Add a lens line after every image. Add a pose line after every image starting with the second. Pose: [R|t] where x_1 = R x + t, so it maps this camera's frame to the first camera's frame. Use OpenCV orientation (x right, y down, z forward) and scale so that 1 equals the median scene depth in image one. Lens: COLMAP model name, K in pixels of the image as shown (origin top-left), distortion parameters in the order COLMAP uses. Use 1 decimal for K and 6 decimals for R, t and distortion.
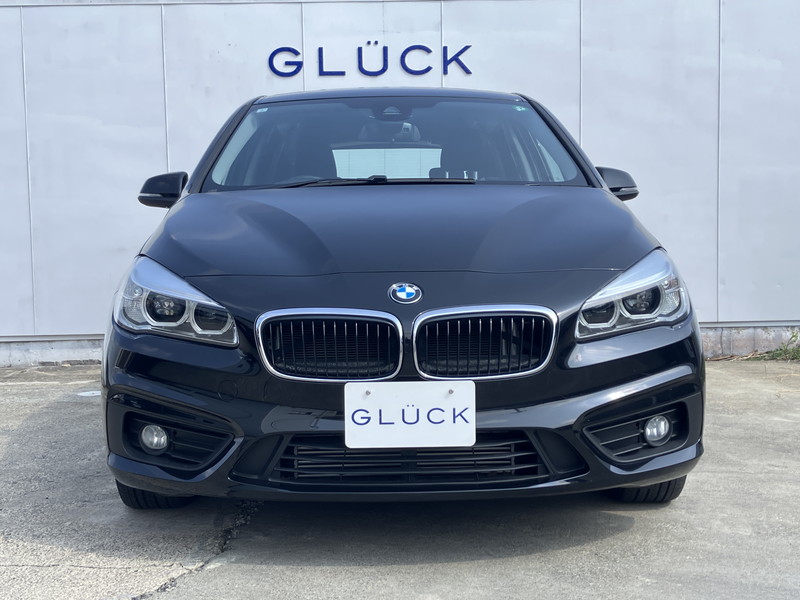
lens RADIAL K [[1120.1, 0, 400.0], [0, 1120.1, 300.0], [0, 0, 1]] dist [0.122027, -0.437587]
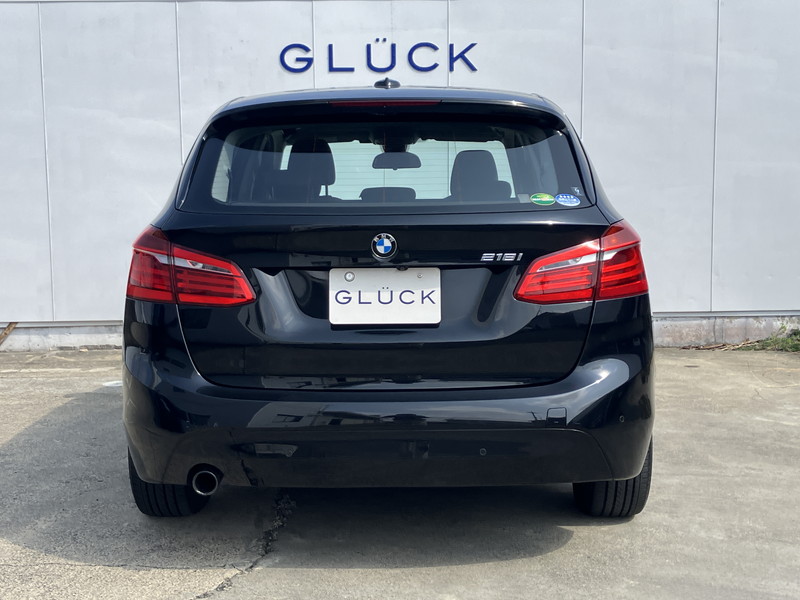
lens RADIAL K [[1170.2, 0, 400.0], [0, 1170.2, 300.0], [0, 0, 1]] dist [0.146413, -0.578503]
pose [[0.999964, 0.005147, 0.006707, -0.012889], [-0.005445, 0.998961, 0.045238, -0.039789], [-0.006467, -0.045272, 0.998954, -0.085730]]
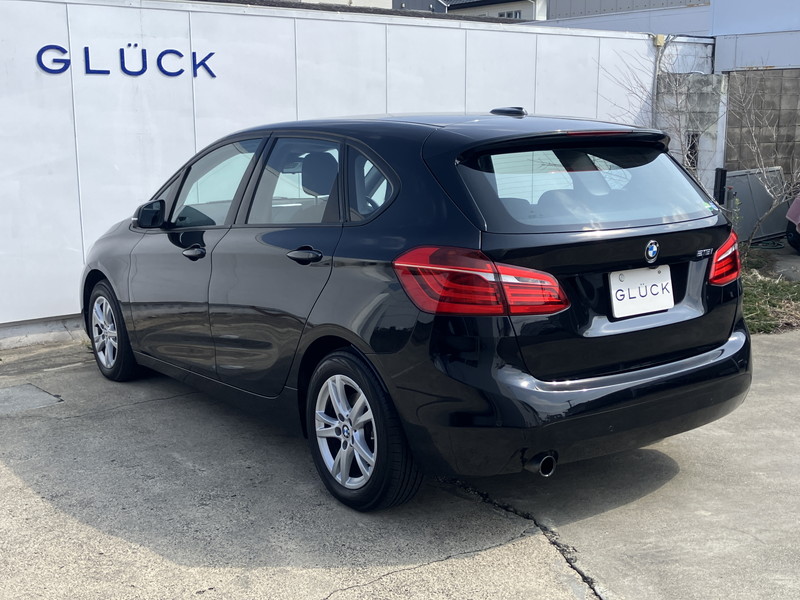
lens RADIAL K [[986.9, 0, 400.0], [0, 986.9, 300.0], [0, 0, 1]] dist [0.016433, -0.063056]
pose [[0.791621, -0.098242, 0.603063, -0.421009], [0.042317, 0.993435, 0.106288, -0.073979], [-0.609545, -0.058619, 0.790581, 0.070830]]
